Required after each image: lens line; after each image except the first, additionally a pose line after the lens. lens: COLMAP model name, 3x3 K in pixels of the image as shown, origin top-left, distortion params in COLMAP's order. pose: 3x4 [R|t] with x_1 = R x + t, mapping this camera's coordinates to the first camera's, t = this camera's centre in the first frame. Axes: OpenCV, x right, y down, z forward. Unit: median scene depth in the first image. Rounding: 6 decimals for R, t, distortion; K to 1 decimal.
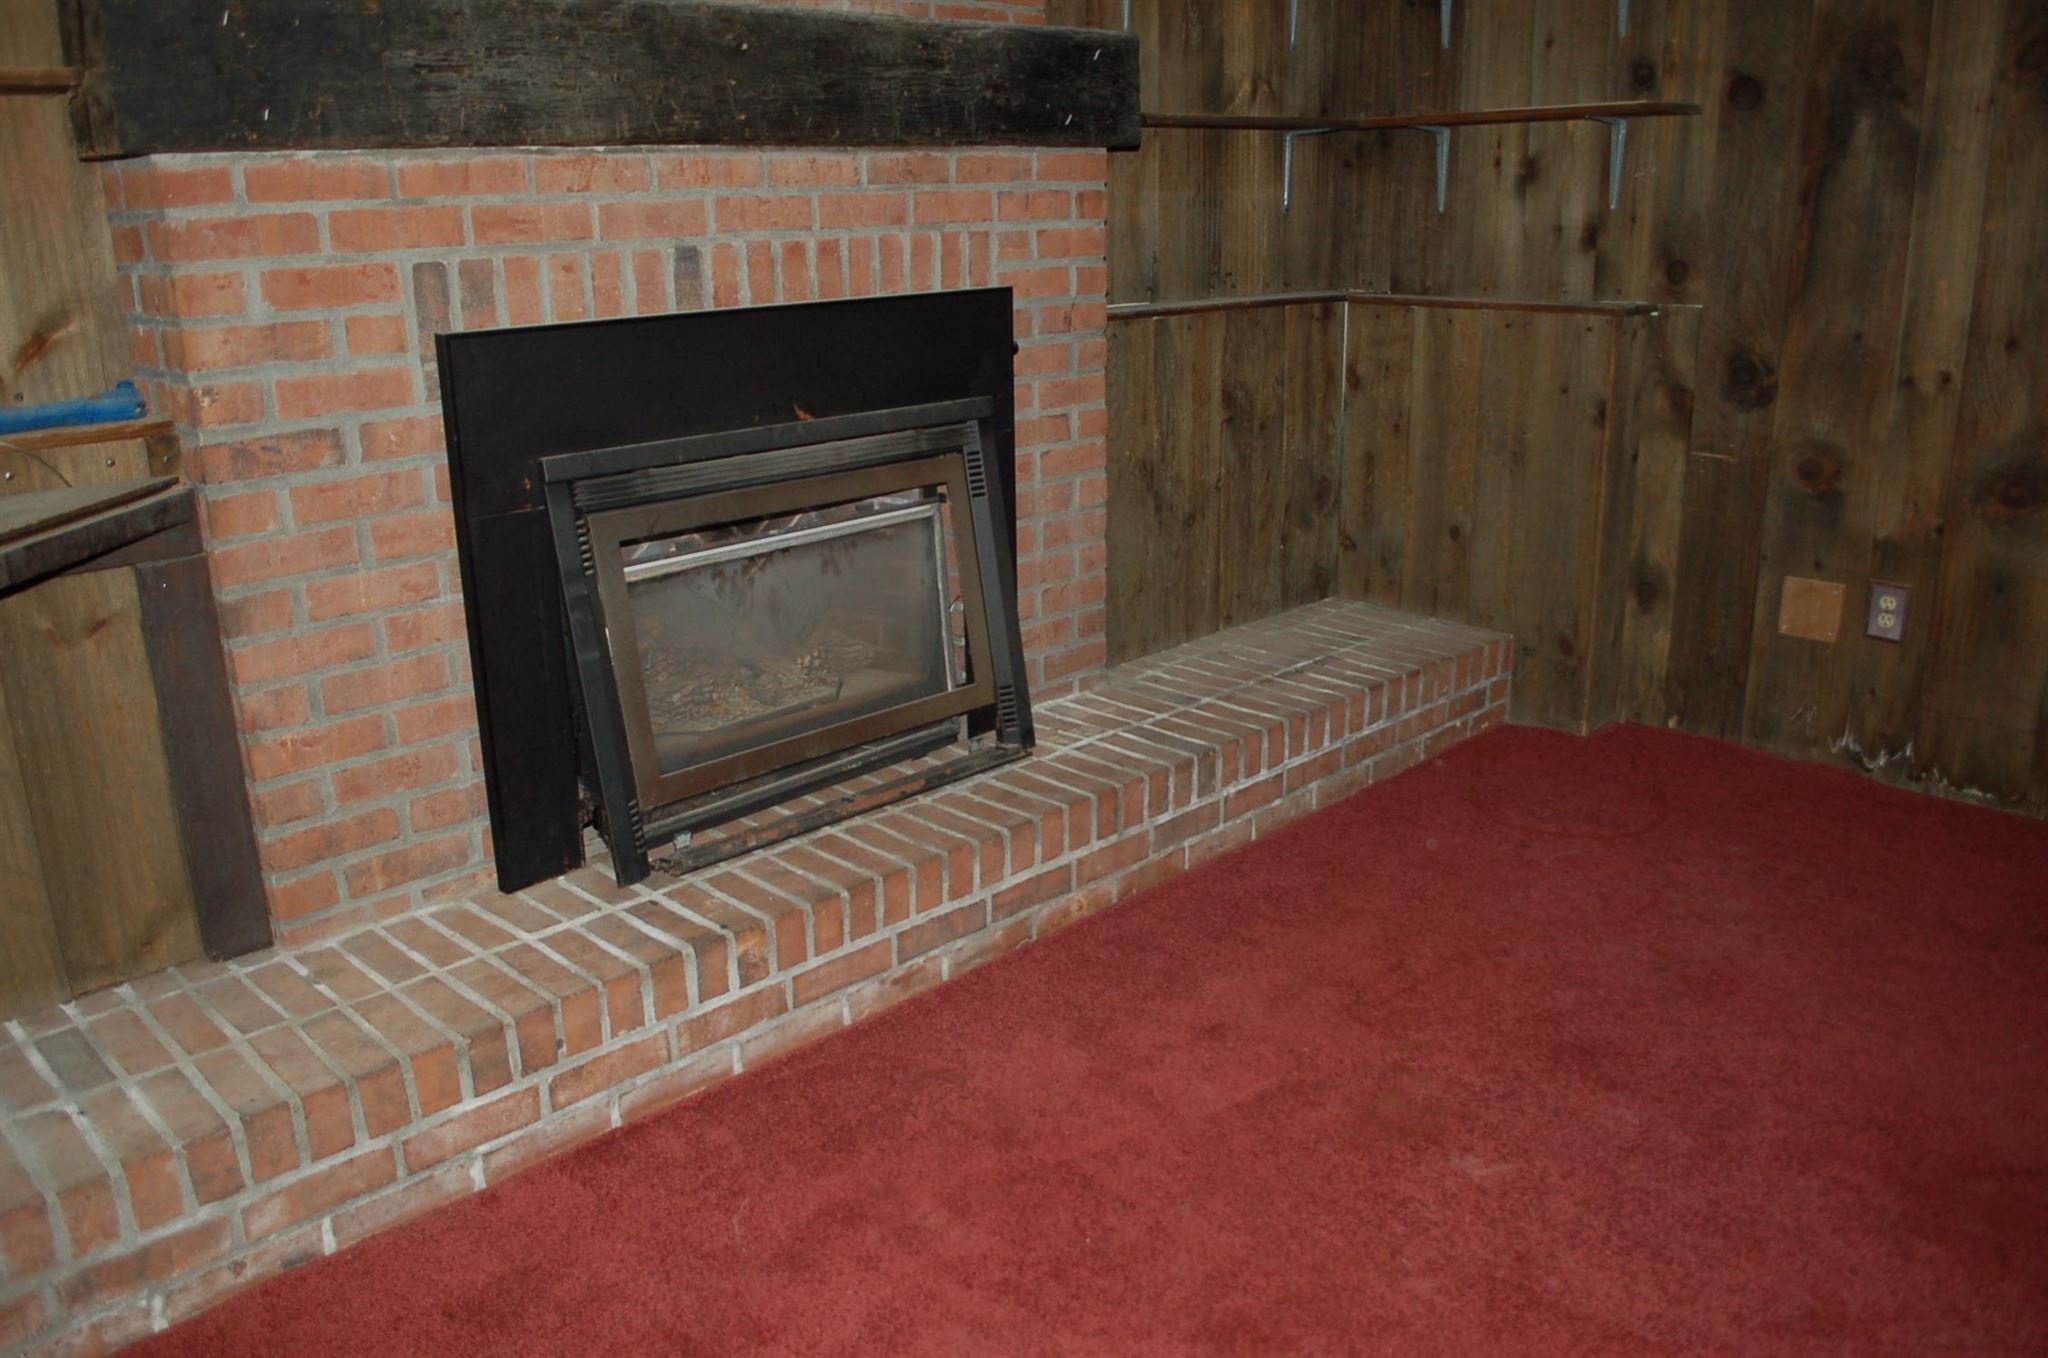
lens RADIAL K [[1626.7, 0, 1022.9], [0, 1626.7, 683.7], [0, 0, 1]] dist [-0.077354, 0.003366]
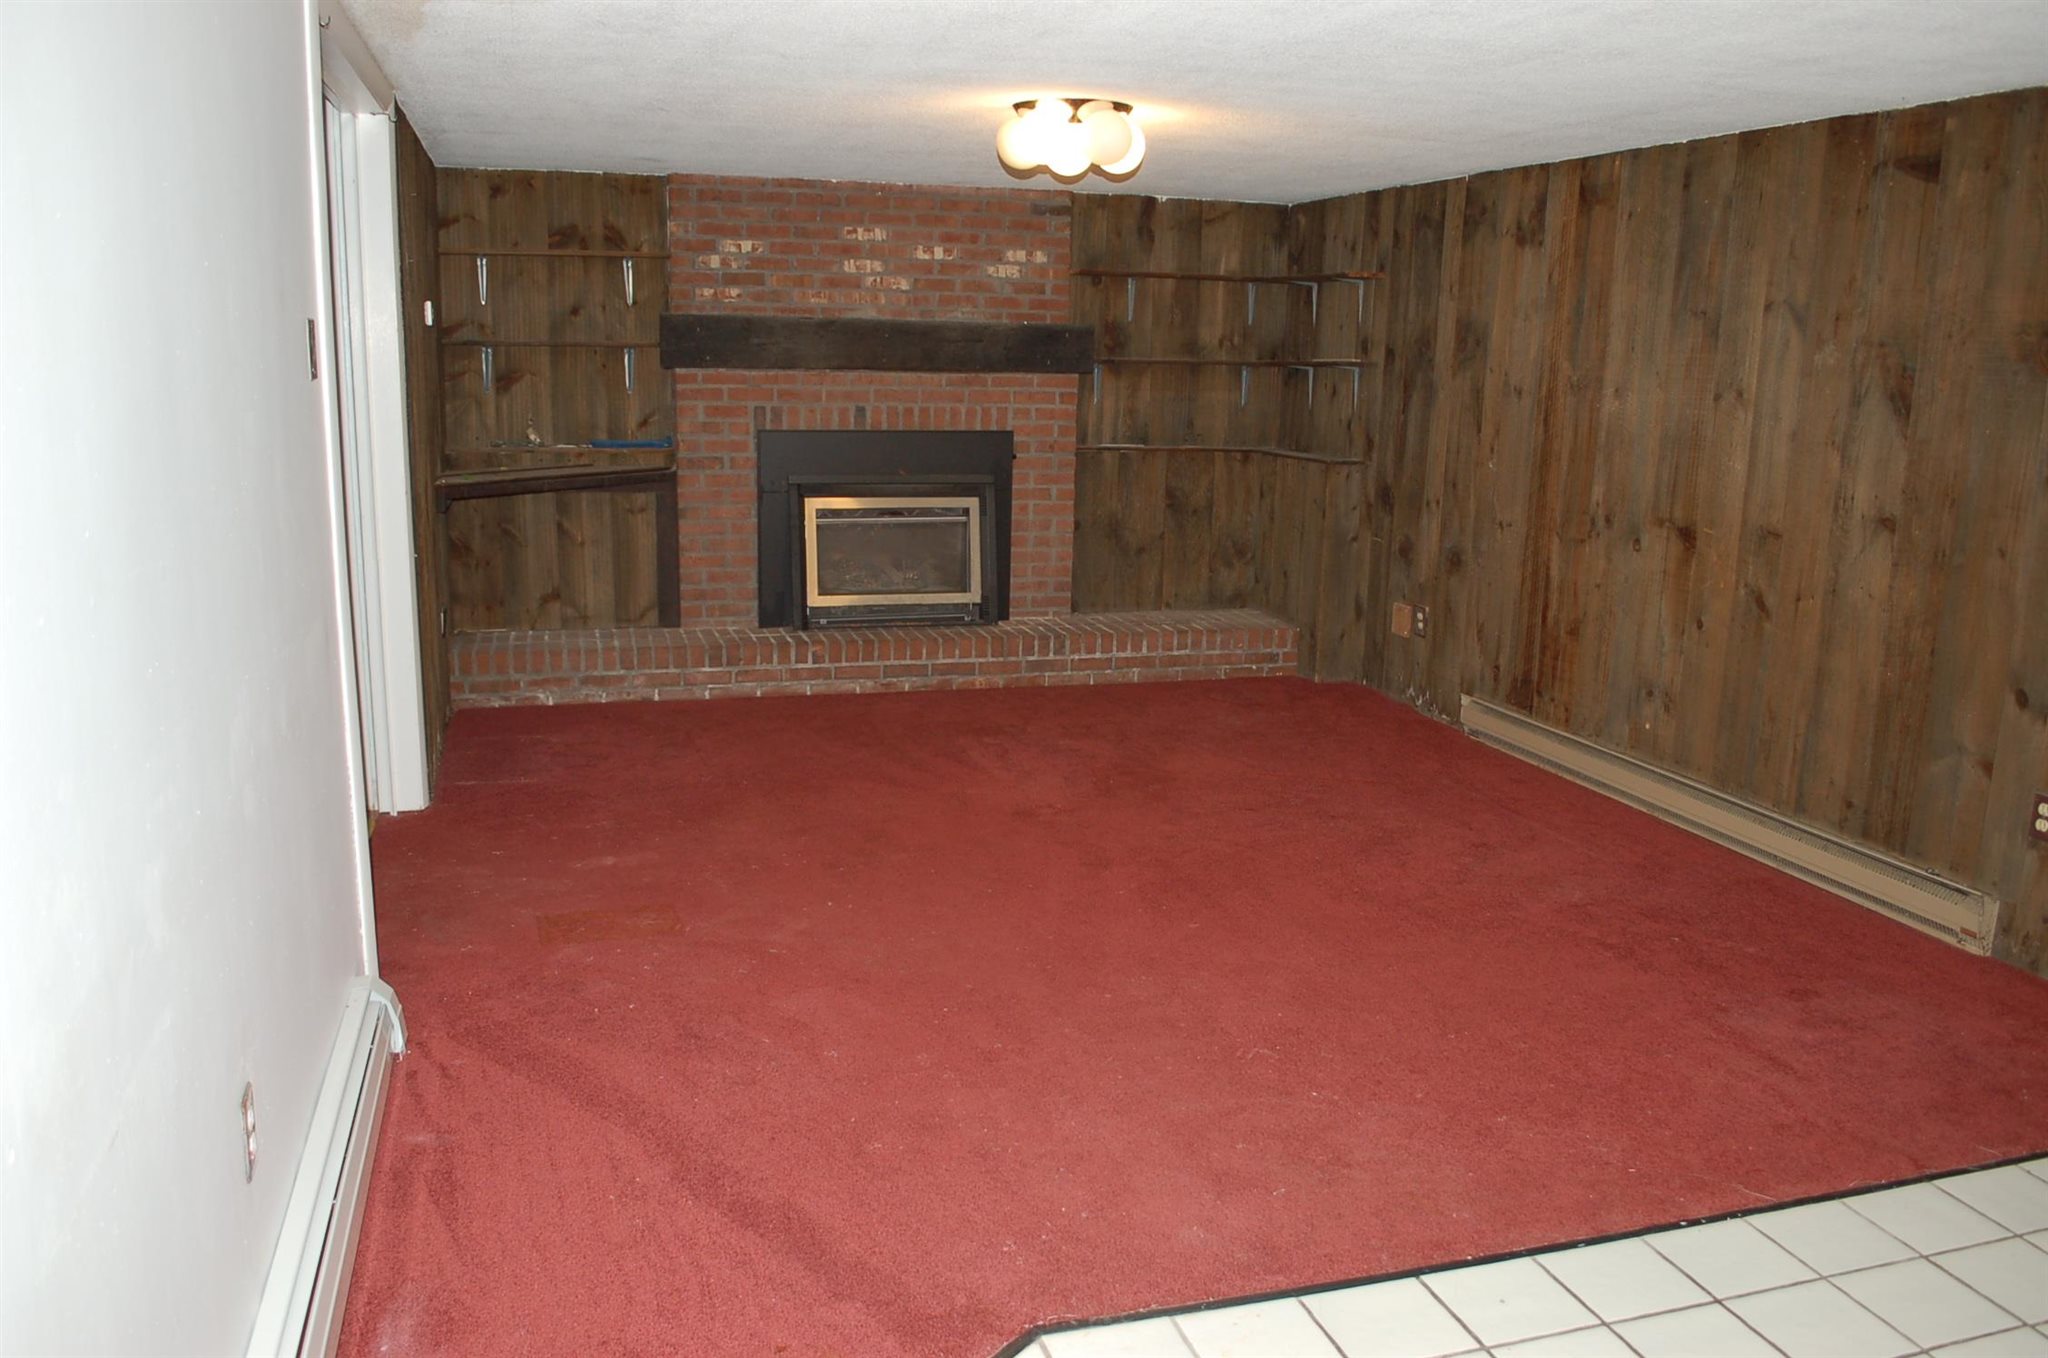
lens RADIAL K [[1626.7, 0, 1024.0], [0, 1626.7, 682.9], [0, 0, 1]] dist [-0.077354, 0.003366]
pose [[0.881943, 0.132692, -0.452293, 1.338622], [-0.173913, 0.983460, -0.050596, 0.279856], [0.438099, 0.123282, 0.890433, -1.264414]]
